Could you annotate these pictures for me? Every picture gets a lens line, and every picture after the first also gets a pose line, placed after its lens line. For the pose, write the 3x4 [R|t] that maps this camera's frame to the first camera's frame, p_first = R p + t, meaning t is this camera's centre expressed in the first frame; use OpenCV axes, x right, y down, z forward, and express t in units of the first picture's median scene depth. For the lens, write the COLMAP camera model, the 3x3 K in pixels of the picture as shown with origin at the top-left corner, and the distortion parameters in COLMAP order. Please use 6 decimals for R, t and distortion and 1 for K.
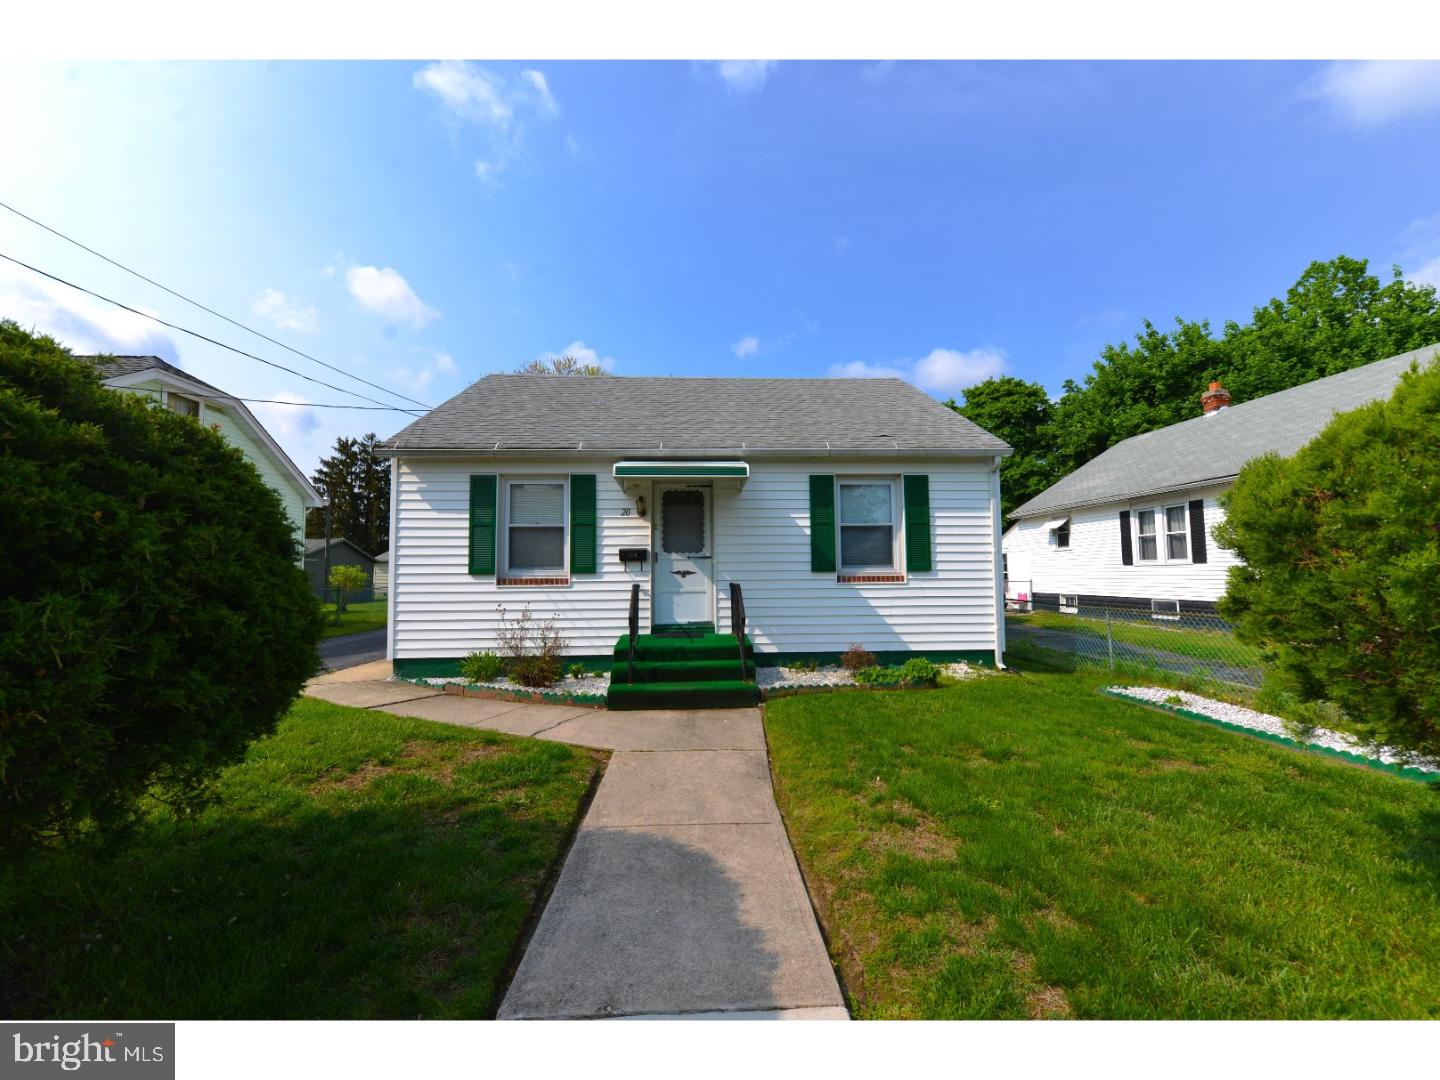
lens RADIAL K [[581.6, 0, 720.0], [0, 581.6, 540.0], [0, 0, 1]] dist [0.008673, -0.000112]
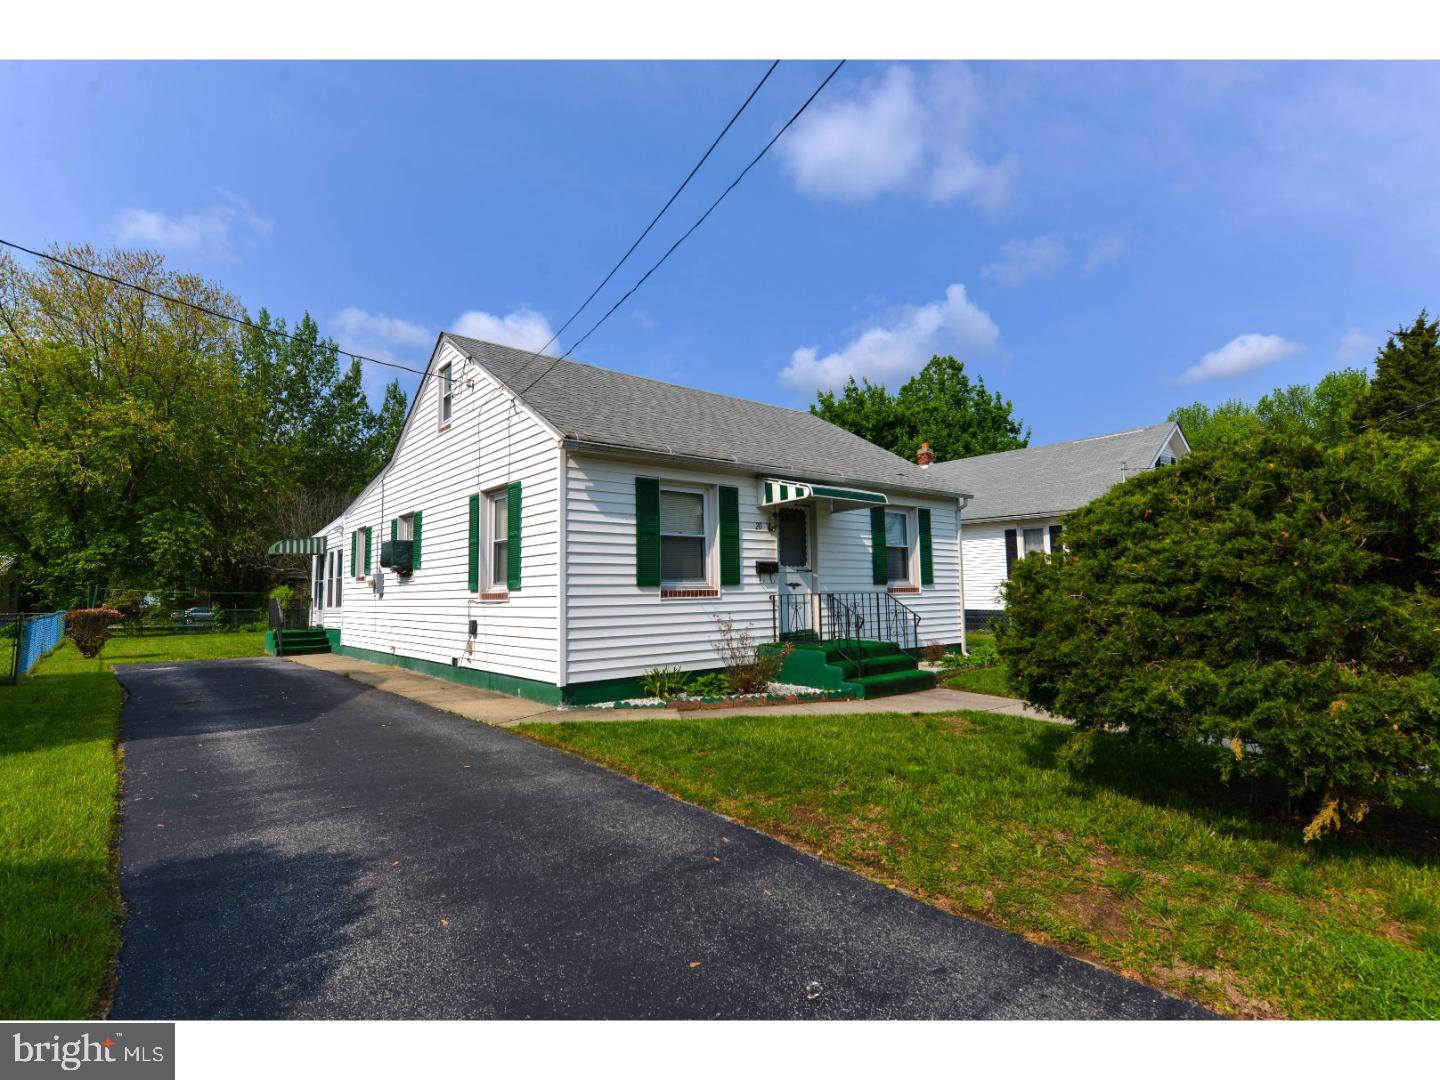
lens RADIAL K [[699.6, 0, 720.0], [0, 699.6, 540.0], [0, 0, 1]] dist [0.001360, 0.000063]
pose [[0.802036, 0.040860, 0.595876, -0.960063], [-0.031667, 0.999163, -0.025890, 0.011385], [-0.596436, 0.001895, 0.802659, 0.037707]]
